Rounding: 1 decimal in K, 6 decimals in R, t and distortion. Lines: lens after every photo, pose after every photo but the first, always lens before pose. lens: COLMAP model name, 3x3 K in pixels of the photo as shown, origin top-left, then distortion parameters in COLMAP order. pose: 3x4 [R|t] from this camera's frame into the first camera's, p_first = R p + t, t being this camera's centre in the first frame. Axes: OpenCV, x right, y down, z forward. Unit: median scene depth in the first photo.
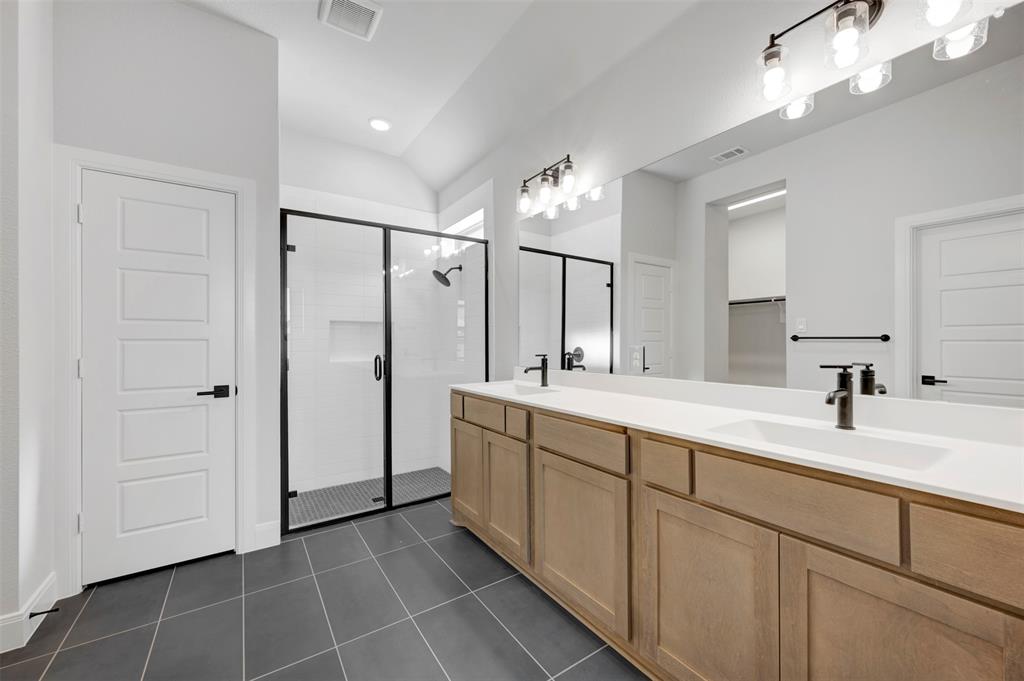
lens RADIAL K [[403.0, 0, 516.8], [0, 403.0, 339.8], [0, 0, 1]] dist [-0.001313, -0.000183]
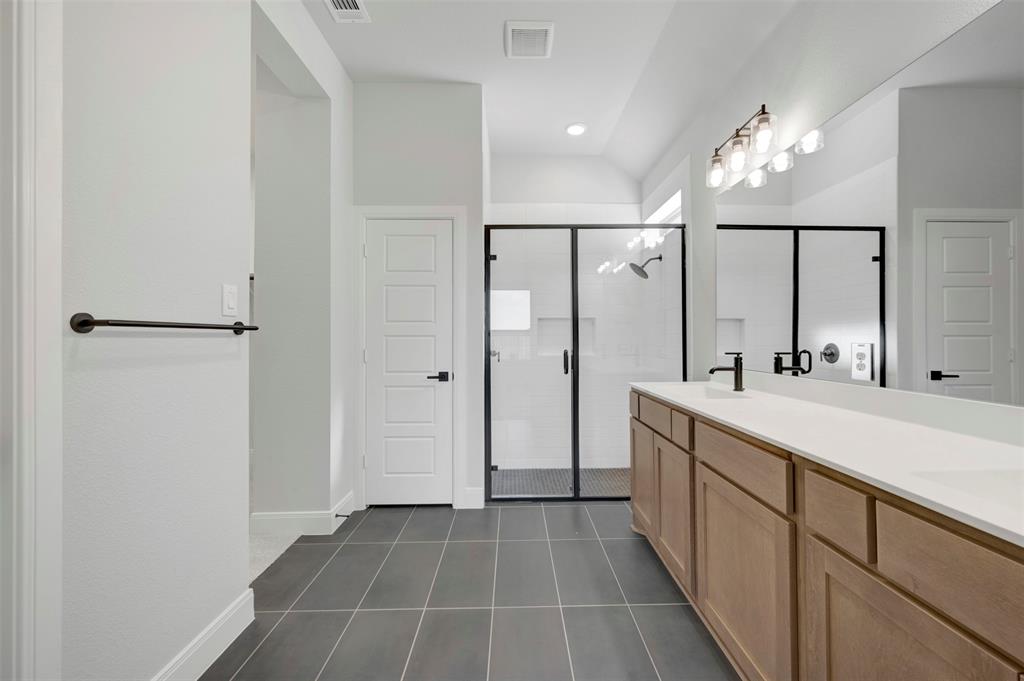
lens RADIAL K [[407.9, 0, 517.3], [0, 407.9, 332.0], [0, 0, 1]] dist [0.000191, 0.000133]
pose [[0.834988, -0.007962, -0.550210, 0.151096], [0.004314, 0.999959, -0.007924, -0.001070], [0.550251, 0.004243, 0.834989, 0.047820]]
